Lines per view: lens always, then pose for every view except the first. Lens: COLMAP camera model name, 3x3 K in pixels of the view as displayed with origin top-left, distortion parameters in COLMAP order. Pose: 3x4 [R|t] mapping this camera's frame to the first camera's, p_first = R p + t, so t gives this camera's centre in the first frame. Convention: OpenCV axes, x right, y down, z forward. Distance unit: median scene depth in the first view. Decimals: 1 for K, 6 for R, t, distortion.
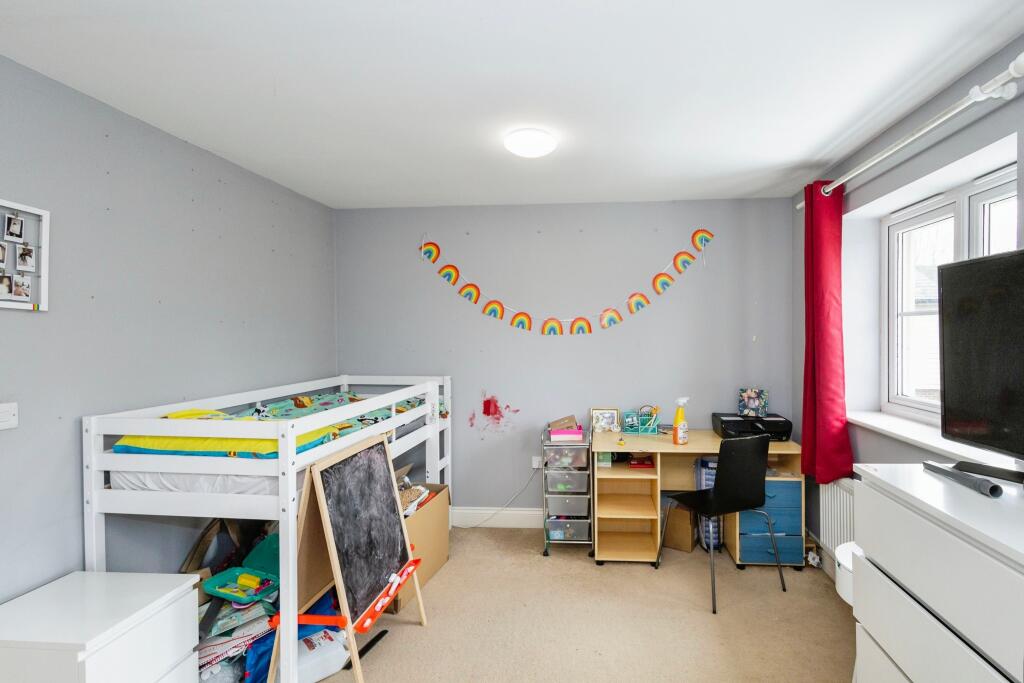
lens RADIAL K [[471.2, 0, 512.0], [0, 471.2, 341.5], [0, 0, 1]] dist [-0.001958, -0.000131]
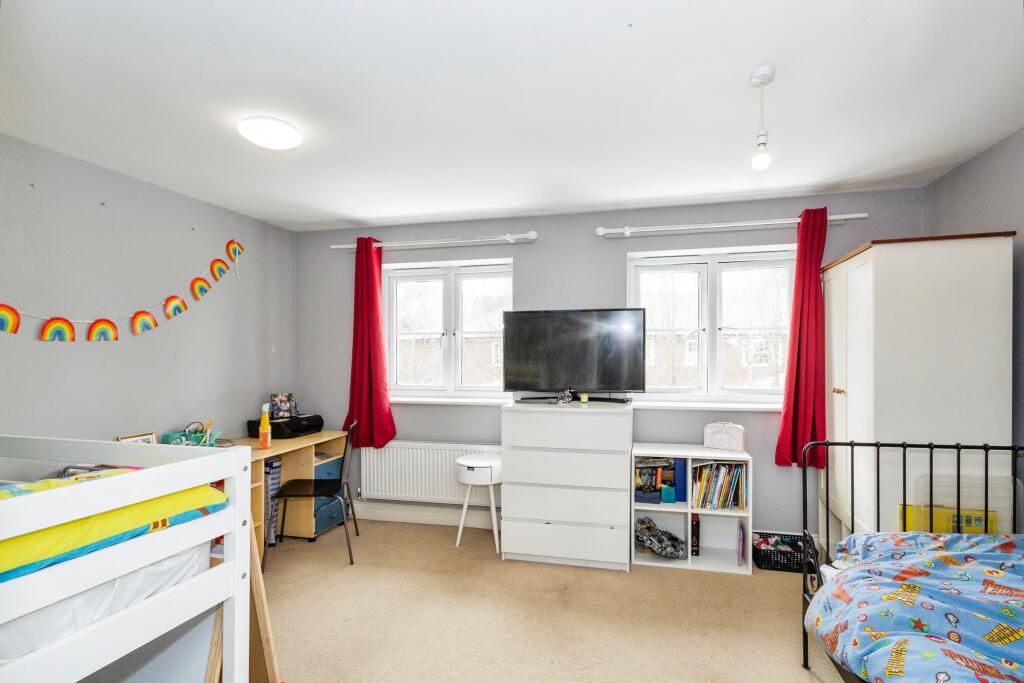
lens RADIAL K [[583.6, 0, 512.0], [0, 583.6, 341.5], [0, 0, 1]] dist [-0.000109, 0.000005]
pose [[0.089757, 0.027443, 0.995586, -0.804786], [0.011614, 0.999524, -0.028599, 0.021302], [-0.995896, 0.014129, 0.089395, 0.305391]]
